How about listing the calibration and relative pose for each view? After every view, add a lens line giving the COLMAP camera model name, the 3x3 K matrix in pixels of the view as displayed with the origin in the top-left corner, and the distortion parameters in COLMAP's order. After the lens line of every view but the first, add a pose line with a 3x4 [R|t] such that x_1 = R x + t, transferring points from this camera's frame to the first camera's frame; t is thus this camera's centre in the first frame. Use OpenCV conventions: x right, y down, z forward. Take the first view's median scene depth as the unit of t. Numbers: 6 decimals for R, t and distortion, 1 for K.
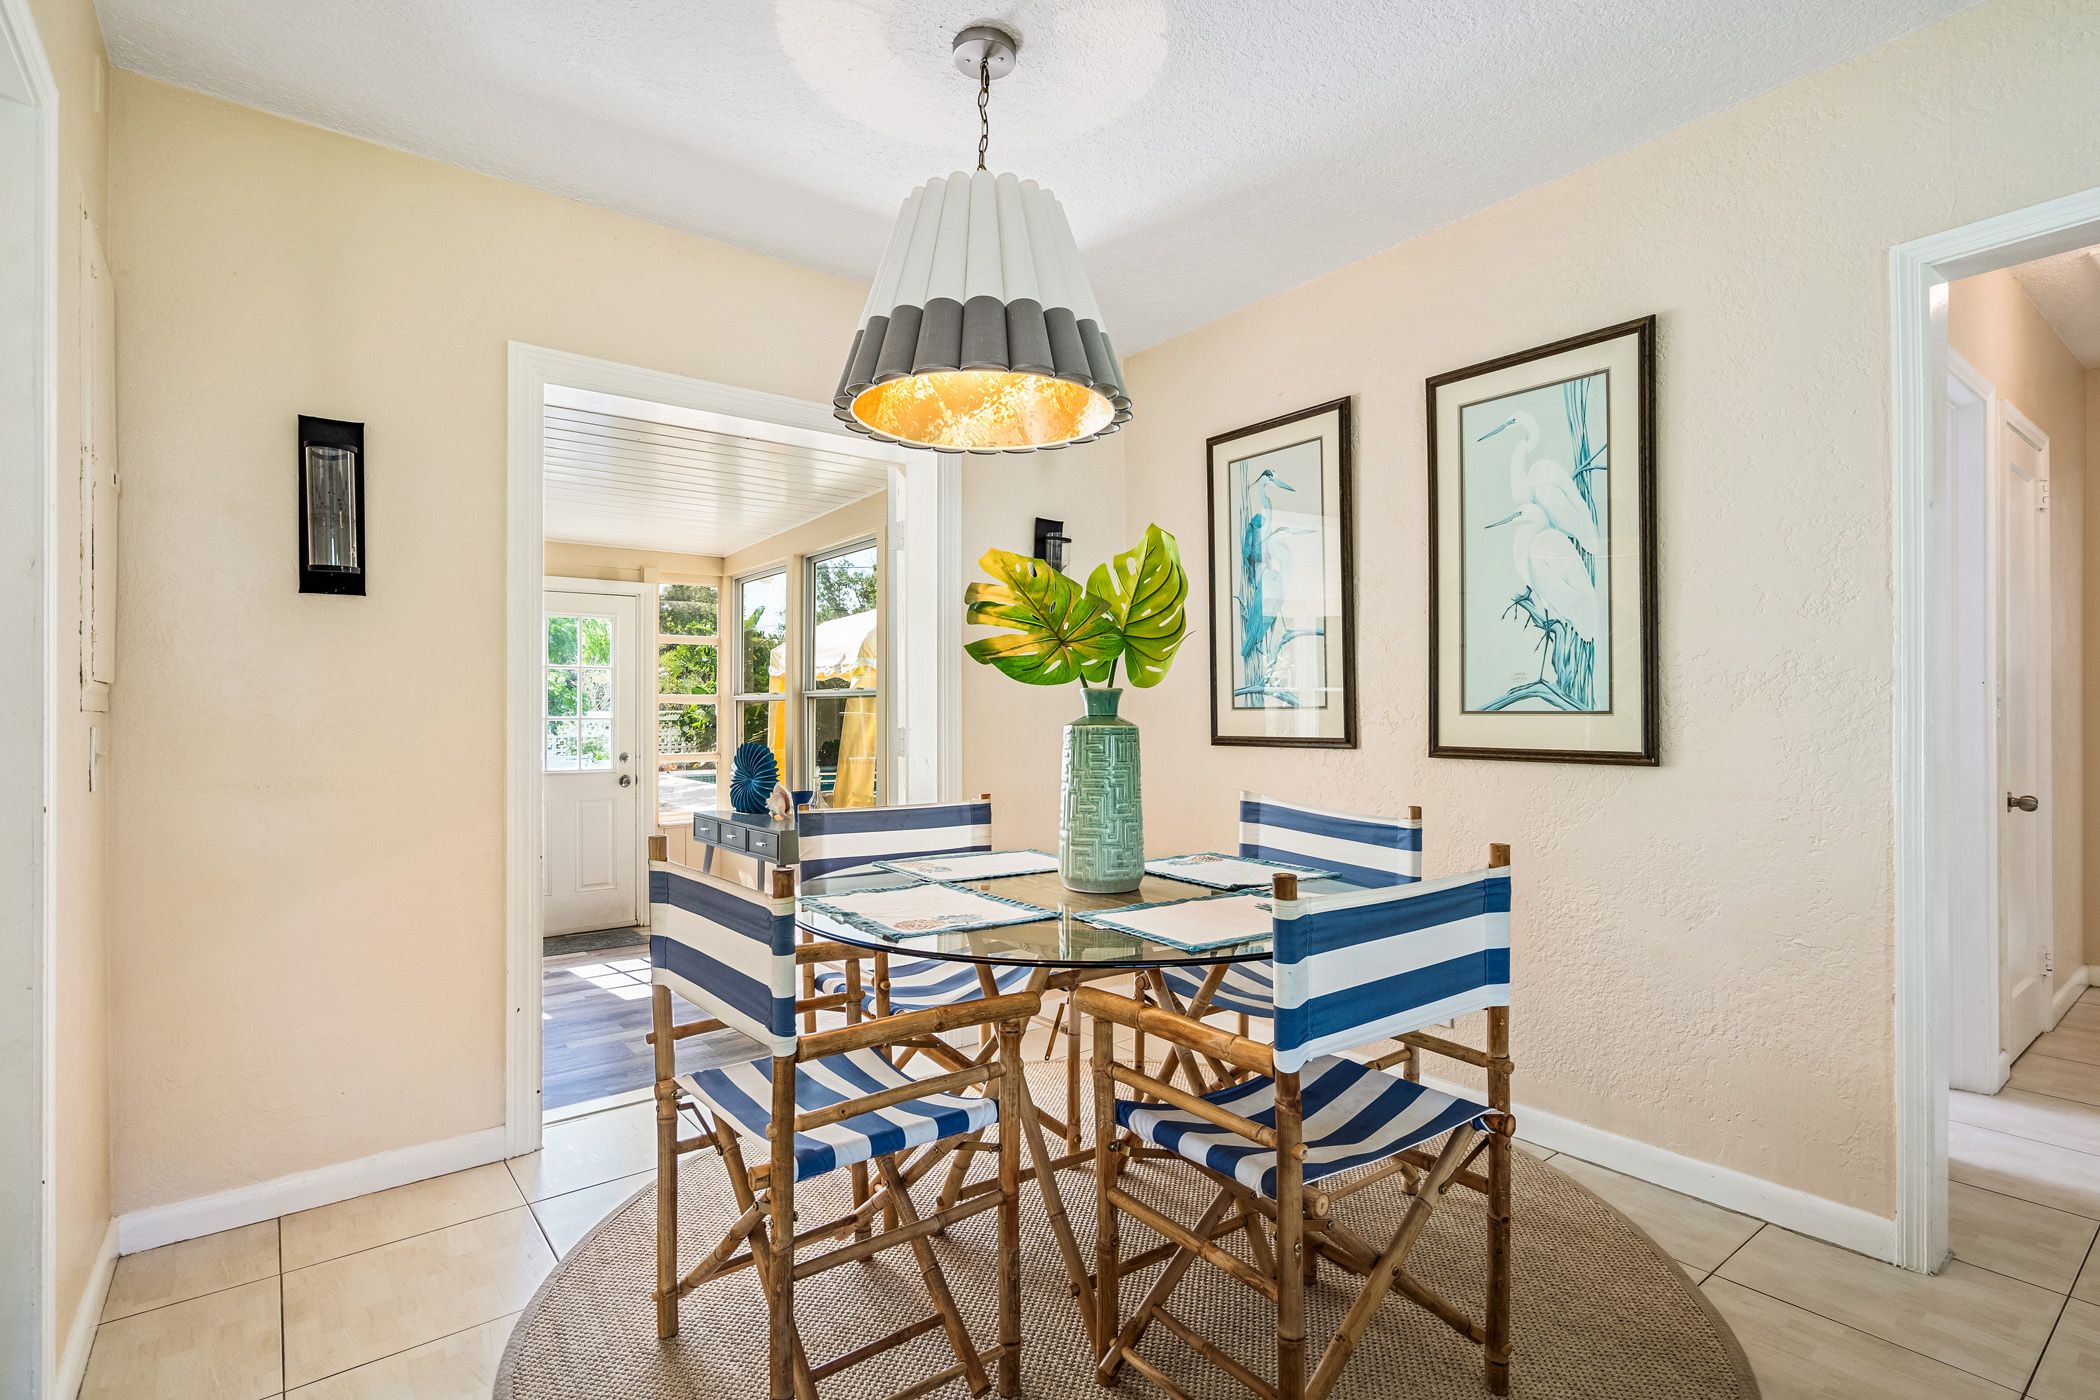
lens RADIAL K [[1002.0, 0, 1052.4], [0, 1002.0, 700.4], [0, 0, 1]] dist [-0.002616, 0.000114]
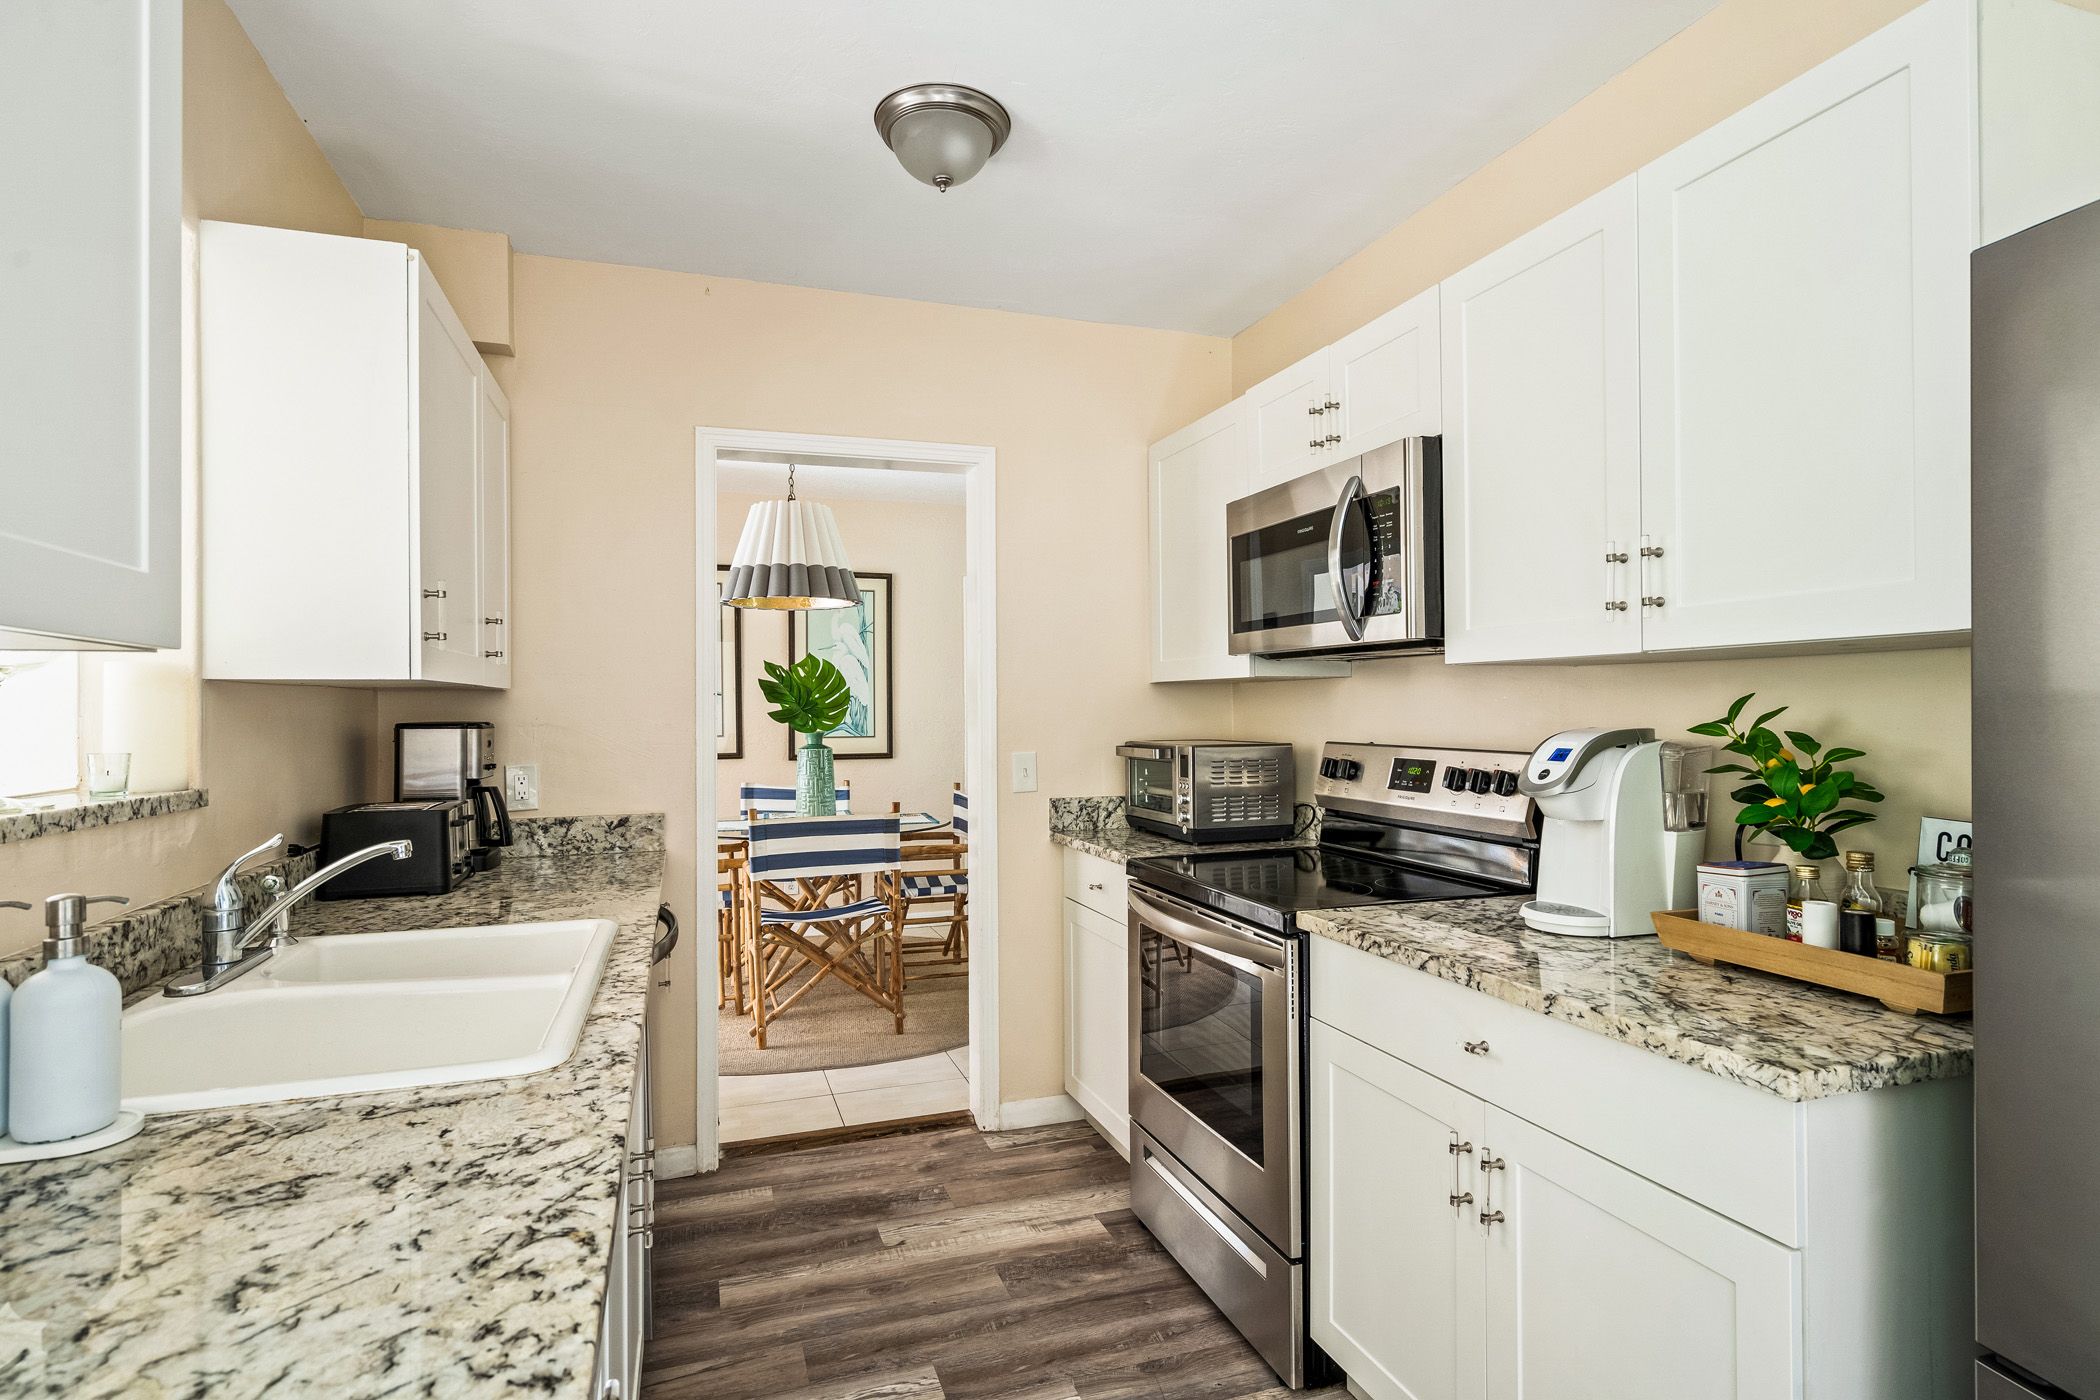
lens RADIAL K [[1062.2, 0, 1050.0], [0, 1062.2, 700.0], [0, 0, 1]] dist [0.002748, 0.000217]
pose [[0.326800, 0.011196, 0.945027, -1.622512], [-0.001302, 0.999934, -0.011396, -0.044966], [-0.945093, 0.002494, 0.326793, -0.201503]]
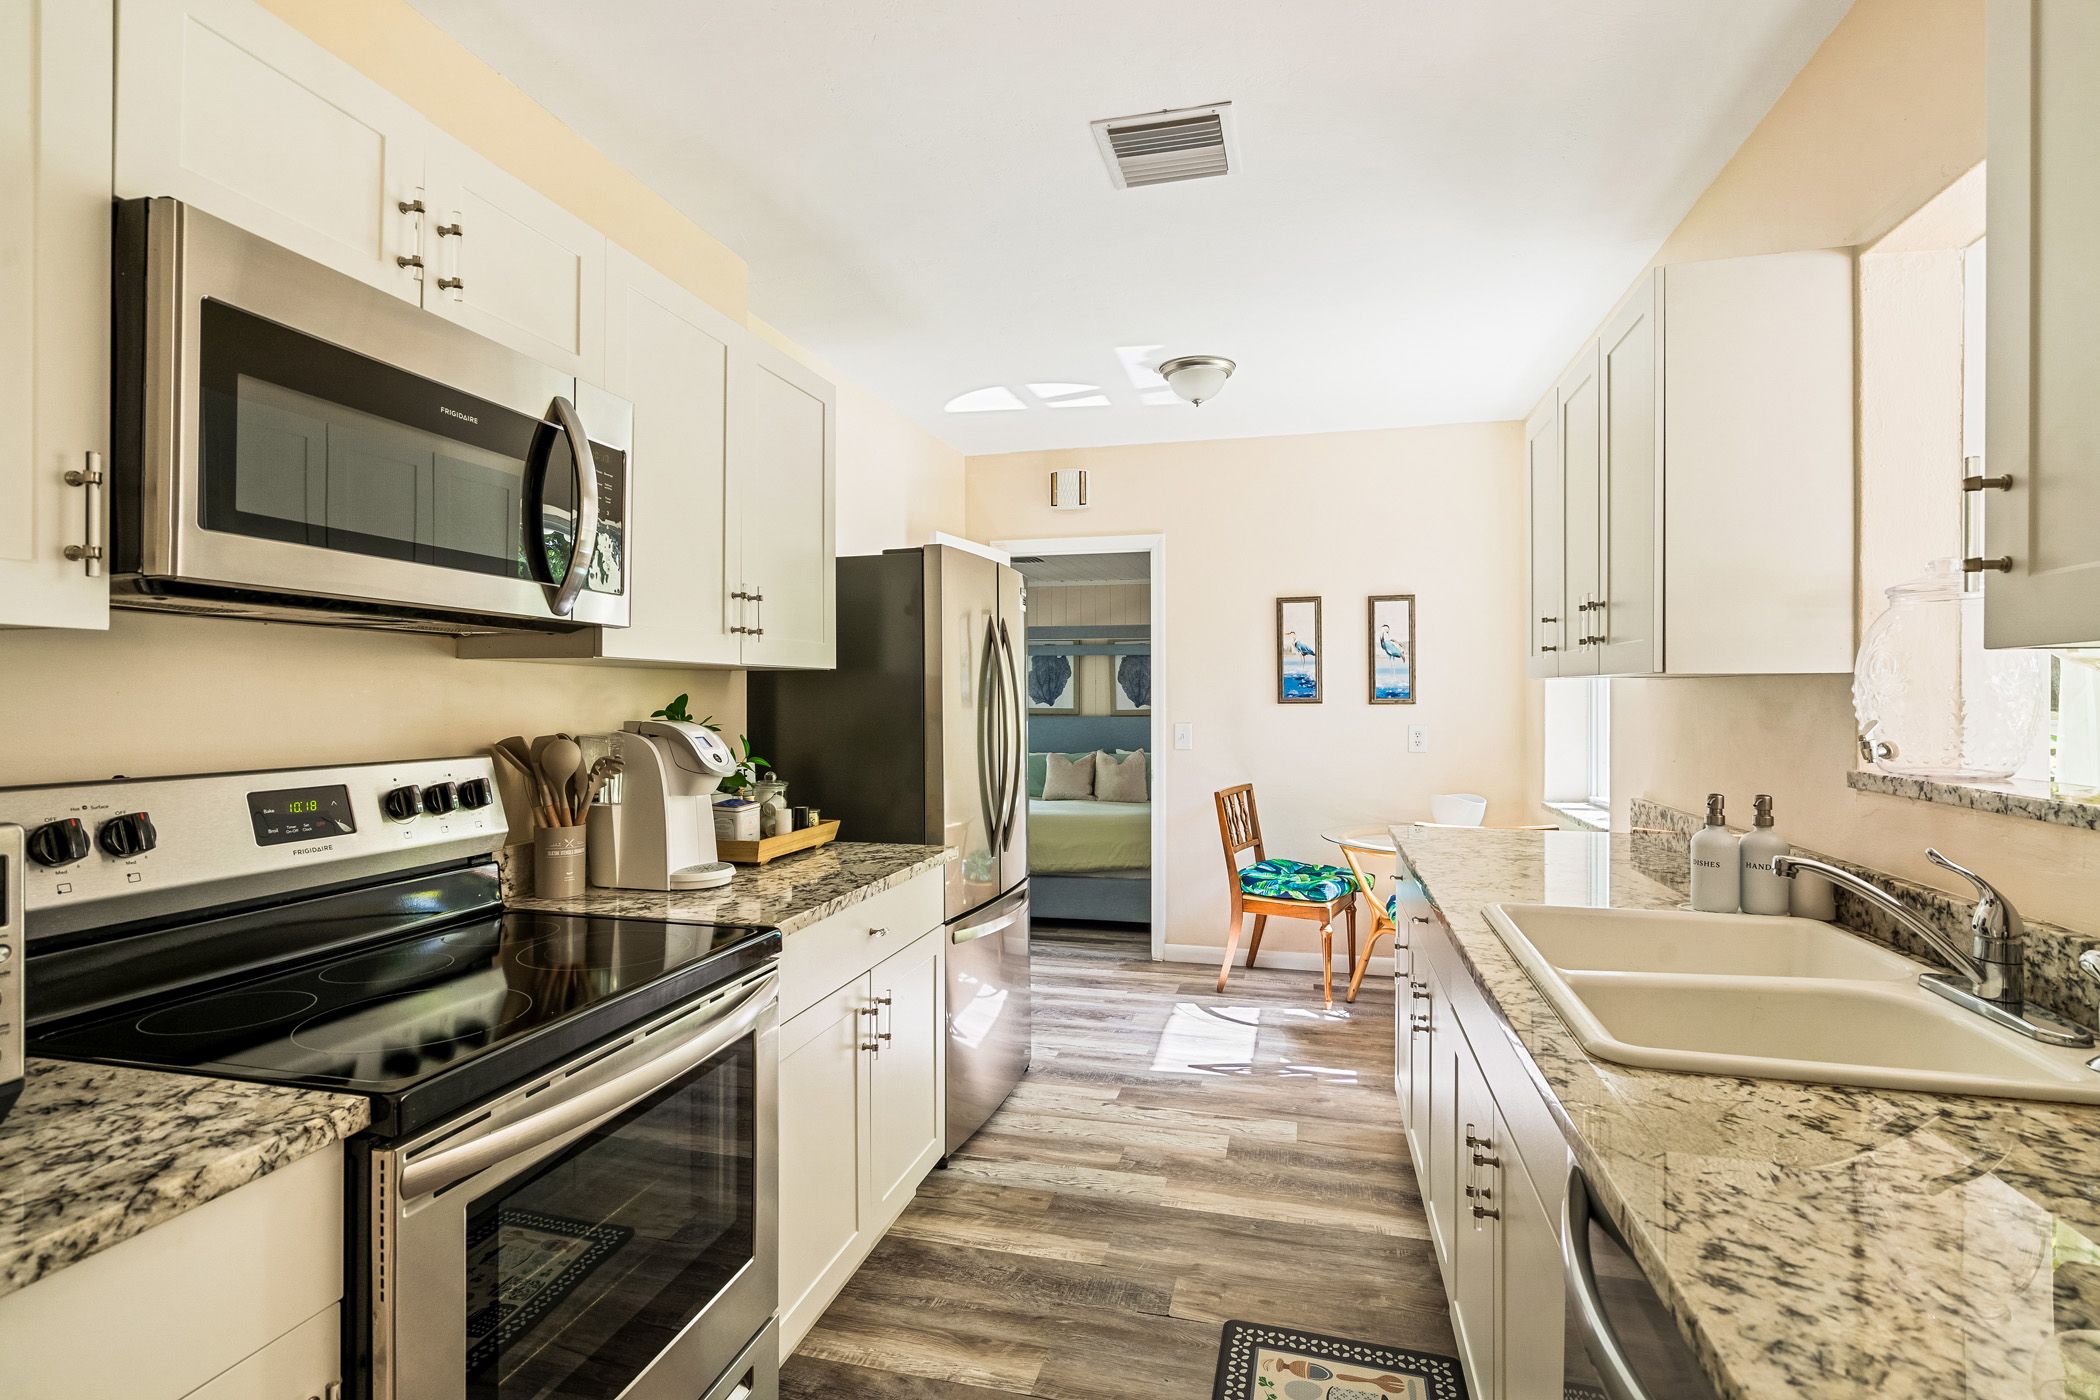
lens RADIAL K [[1002.0, 0, 1052.4], [0, 1002.0, 700.4], [0, 0, 1]] dist [-0.002616, 0.000114]
pose [[-0.790095, 0.006590, -0.612949, -0.556004], [0.006816, 0.999975, 0.001966, -0.050993], [0.612947, -0.002625, -0.790120, 0.535366]]
